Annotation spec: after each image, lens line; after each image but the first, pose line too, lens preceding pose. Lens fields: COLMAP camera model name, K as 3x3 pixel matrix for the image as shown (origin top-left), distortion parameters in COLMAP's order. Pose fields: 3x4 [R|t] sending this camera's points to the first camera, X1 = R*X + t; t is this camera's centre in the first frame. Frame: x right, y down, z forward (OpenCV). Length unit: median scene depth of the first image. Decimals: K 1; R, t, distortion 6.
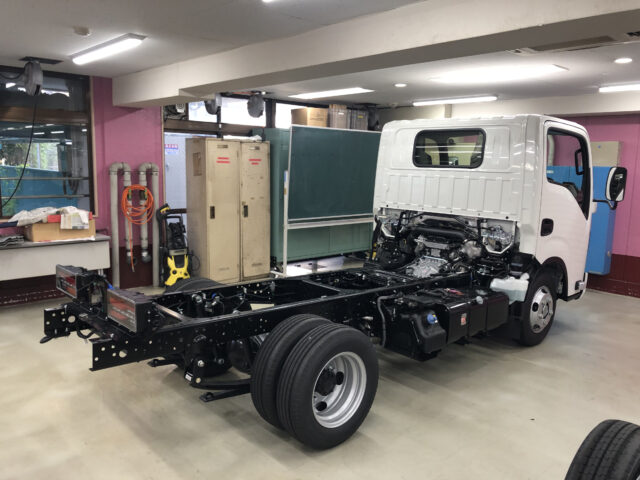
lens RADIAL K [[537.3, 0, 321.5], [0, 537.3, 241.9], [0, 0, 1]] dist [-0.008512, 0.000849]
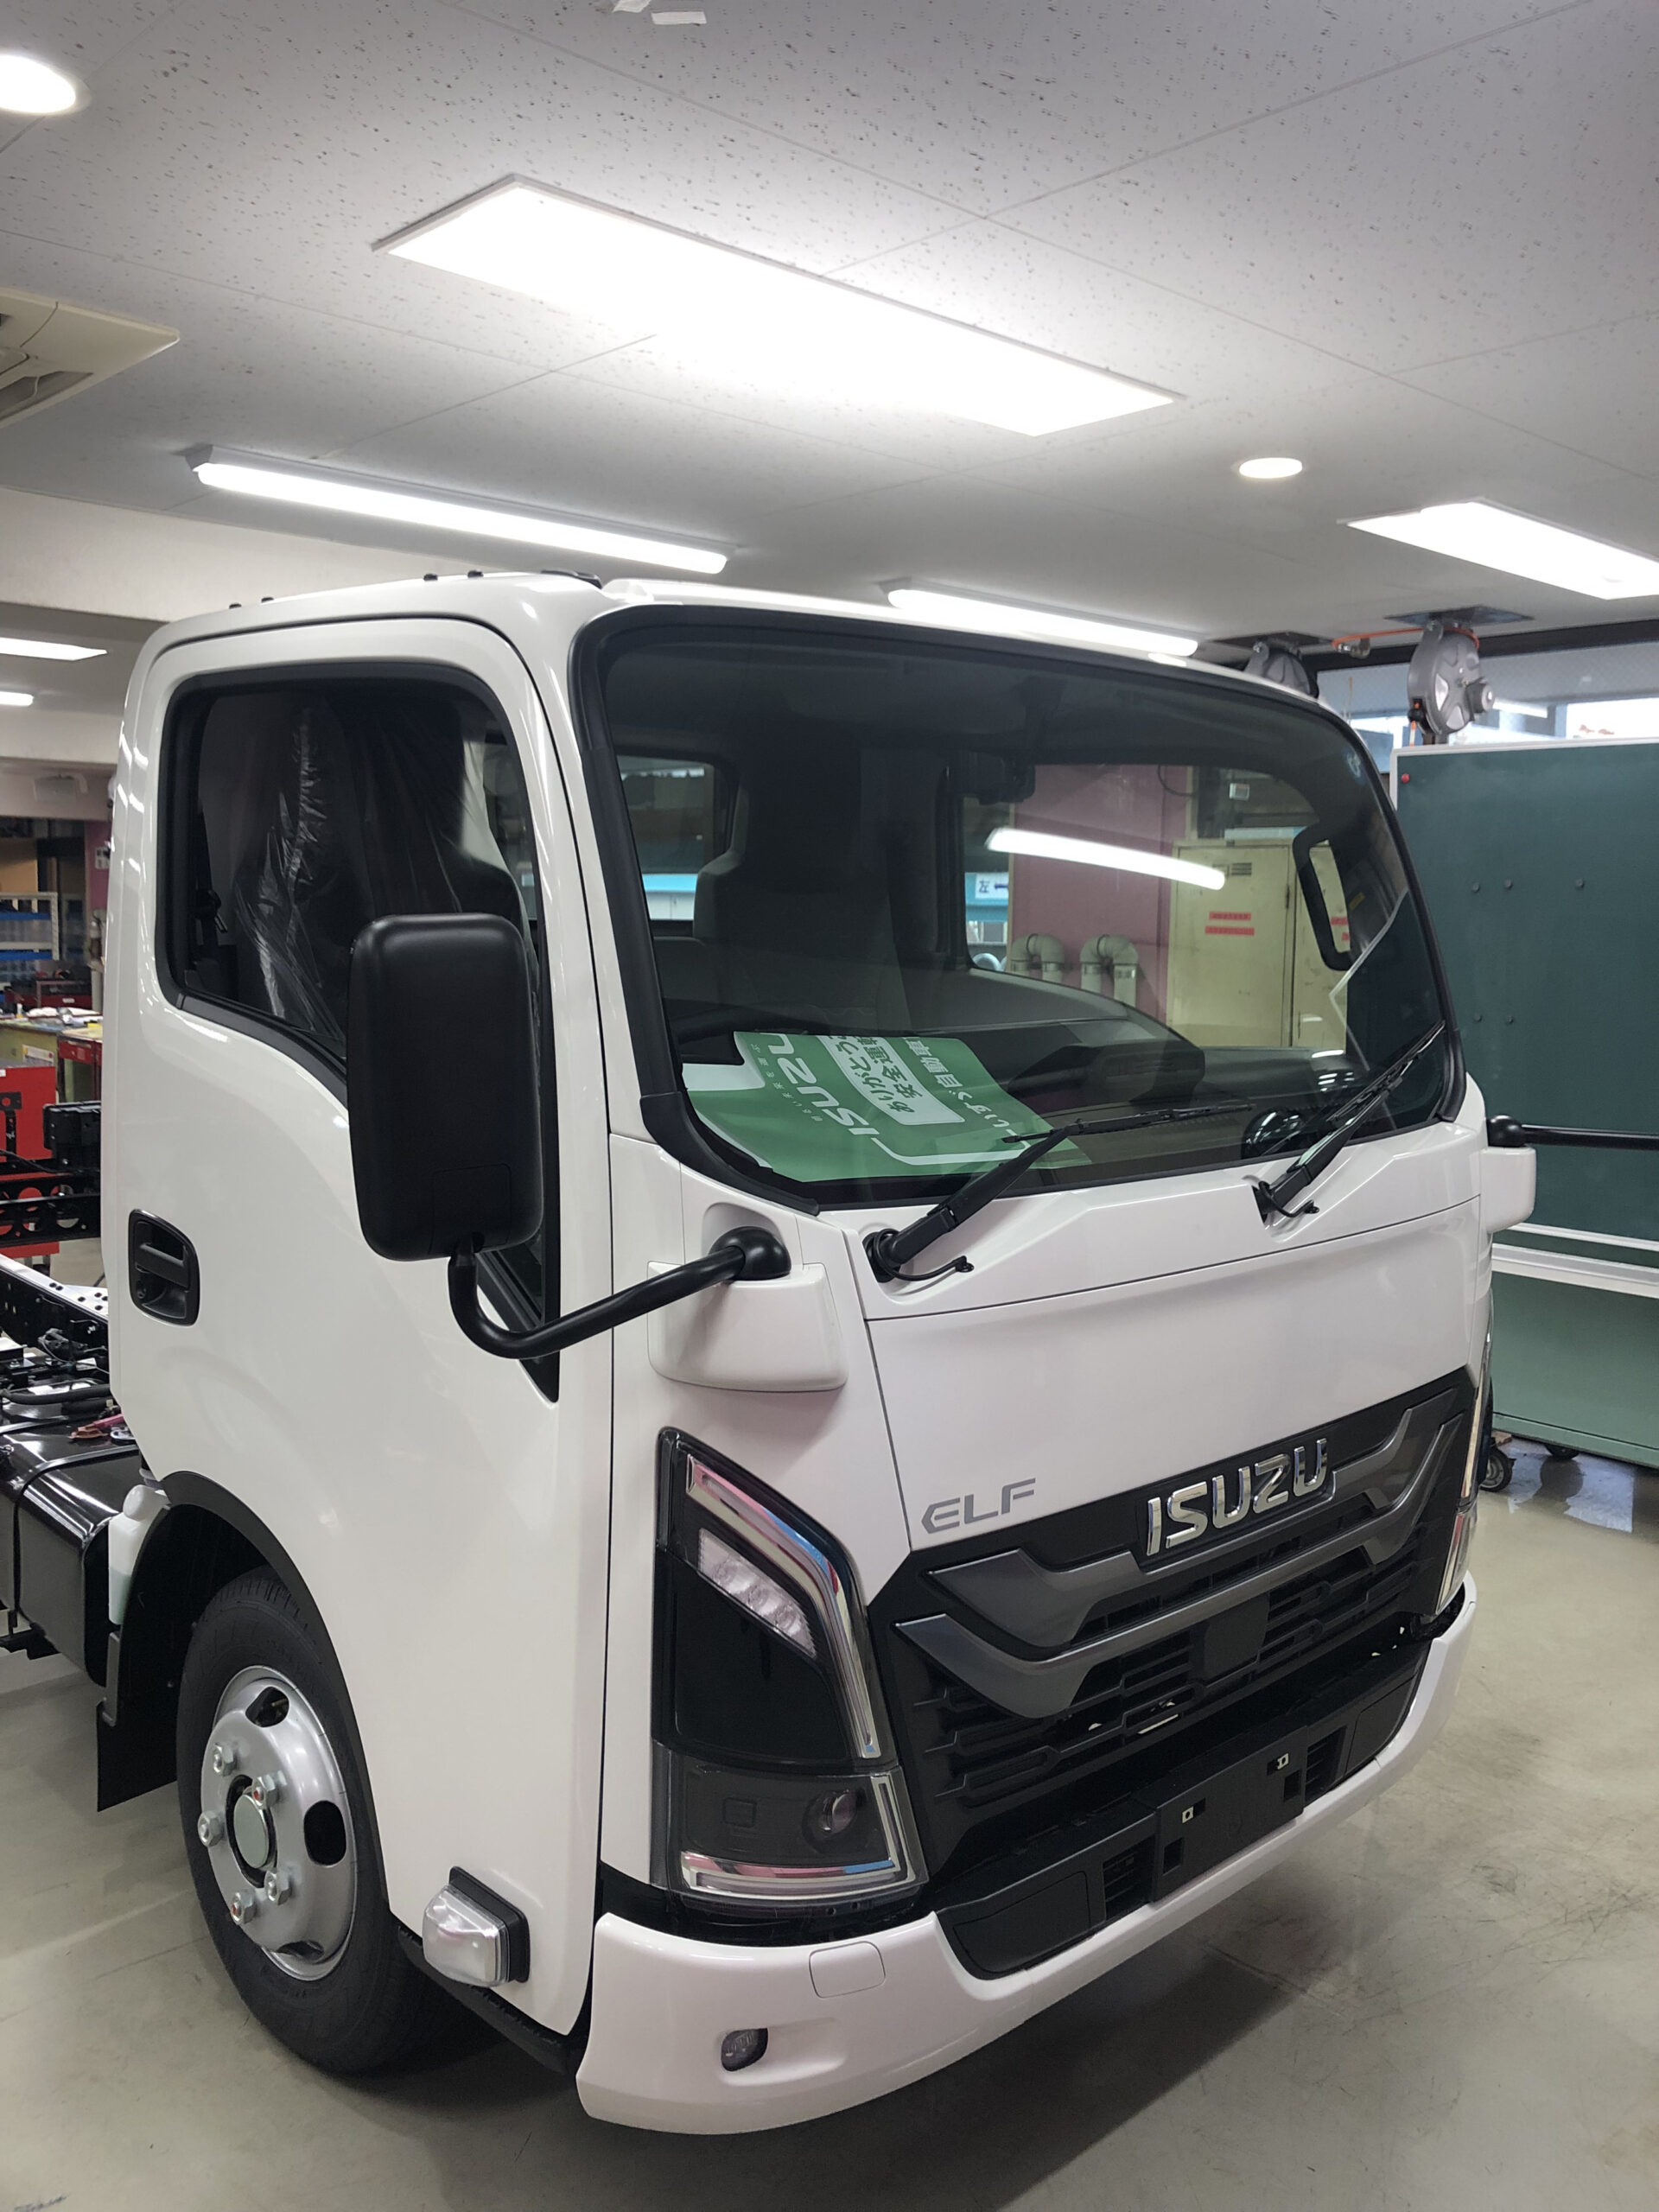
lens RADIAL K [[1857.0, 0, 824.6], [0, 1857.0, 1119.3], [0, 0, 1]] dist [-0.008512, 0.000849]
pose [[0.014444, 0.088808, -0.995944, 0.933281], [-0.158382, 0.983676, 0.085417, -0.146578], [0.987272, 0.156505, 0.028274, 1.105000]]
